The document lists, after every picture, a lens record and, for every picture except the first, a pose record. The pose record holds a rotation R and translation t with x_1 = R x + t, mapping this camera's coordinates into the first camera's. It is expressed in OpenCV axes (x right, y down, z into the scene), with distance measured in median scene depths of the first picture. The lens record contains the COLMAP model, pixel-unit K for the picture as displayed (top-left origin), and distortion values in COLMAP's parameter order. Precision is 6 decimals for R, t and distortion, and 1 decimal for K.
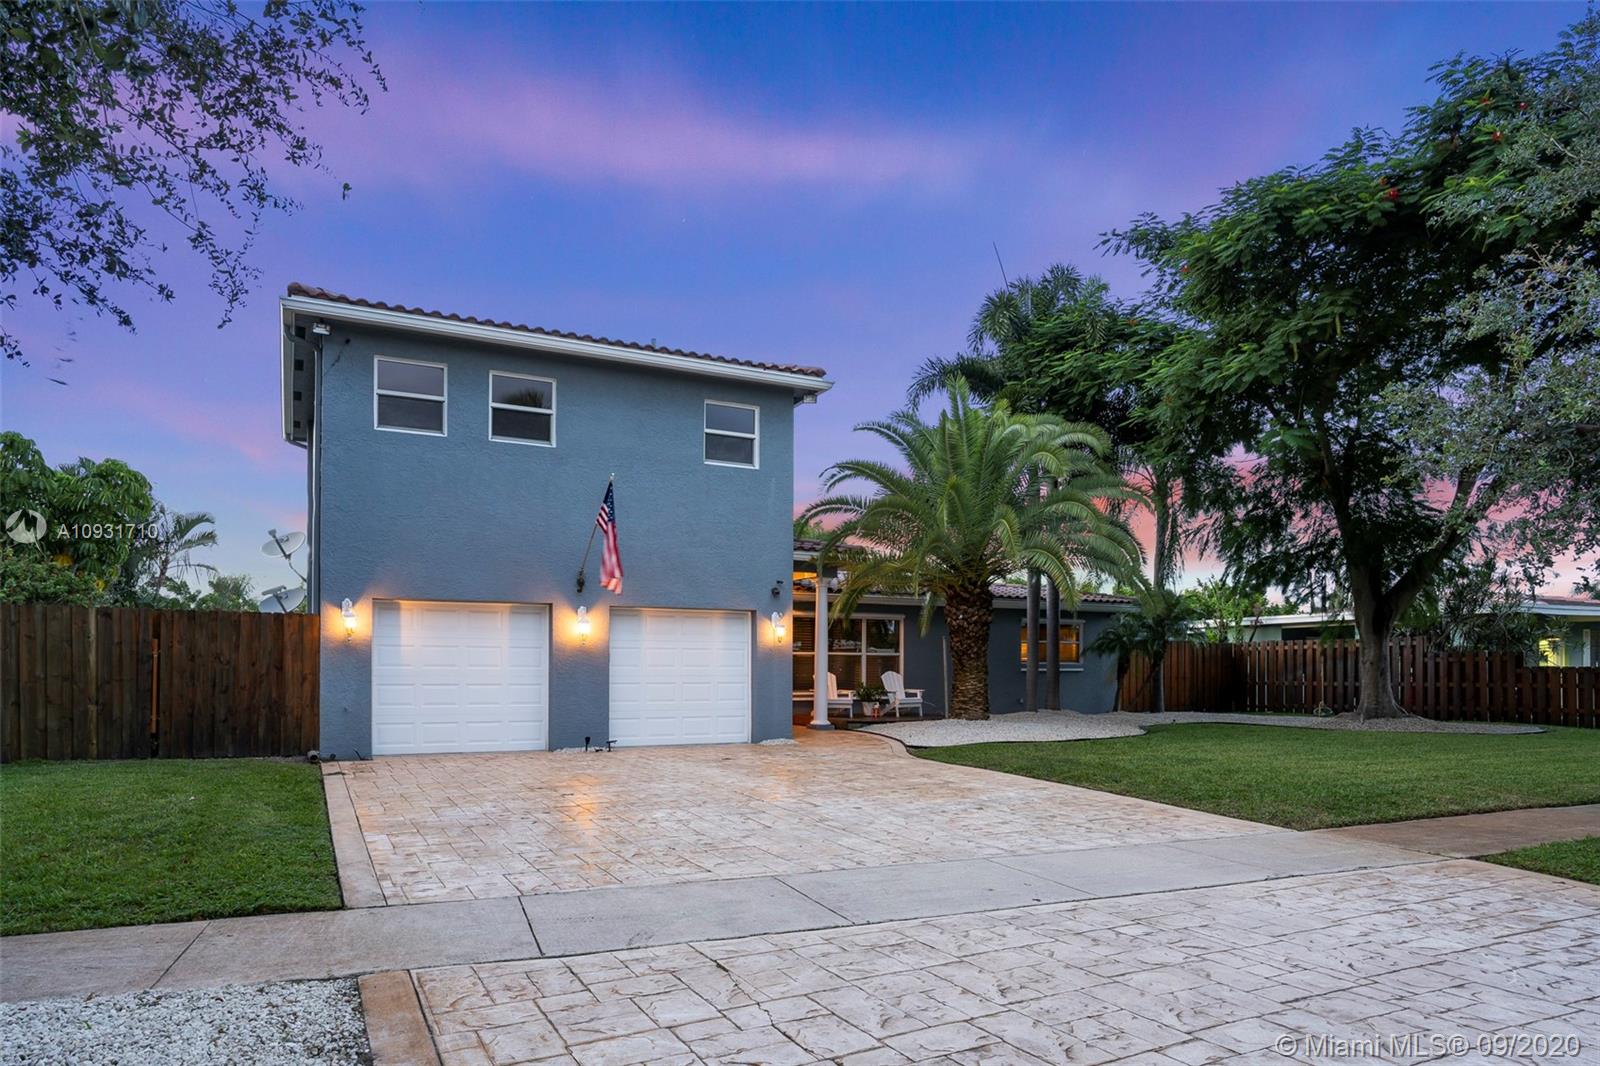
lens RADIAL K [[1037.2, 0, 833.1], [0, 1037.2, 675.5], [0, 0, 1]] dist [0.007973, 0.003324]
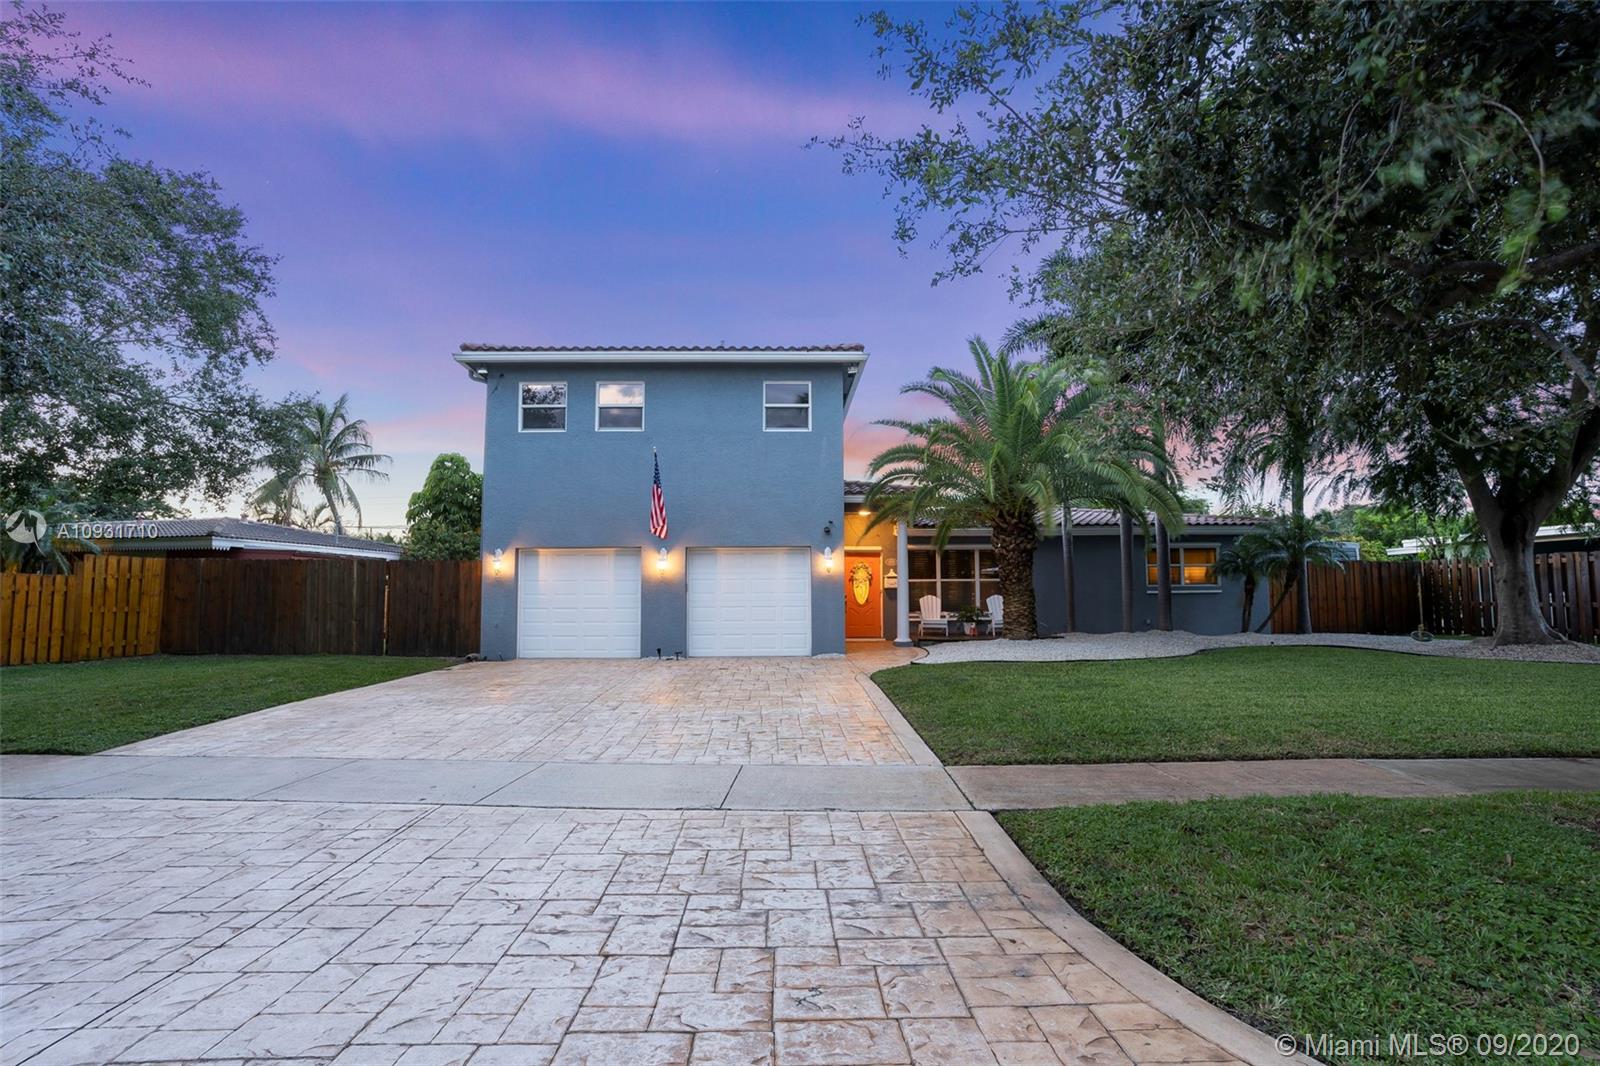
lens RADIAL K [[832.5, 0, 800.0], [0, 832.5, 533.0], [0, 0, 1]] dist [-0.030030, 0.001179]
pose [[0.891055, -0.040557, -0.452079, 0.358381], [0.005789, 0.996934, -0.078027, -0.002575], [0.453858, 0.066909, 0.888558, 0.129741]]
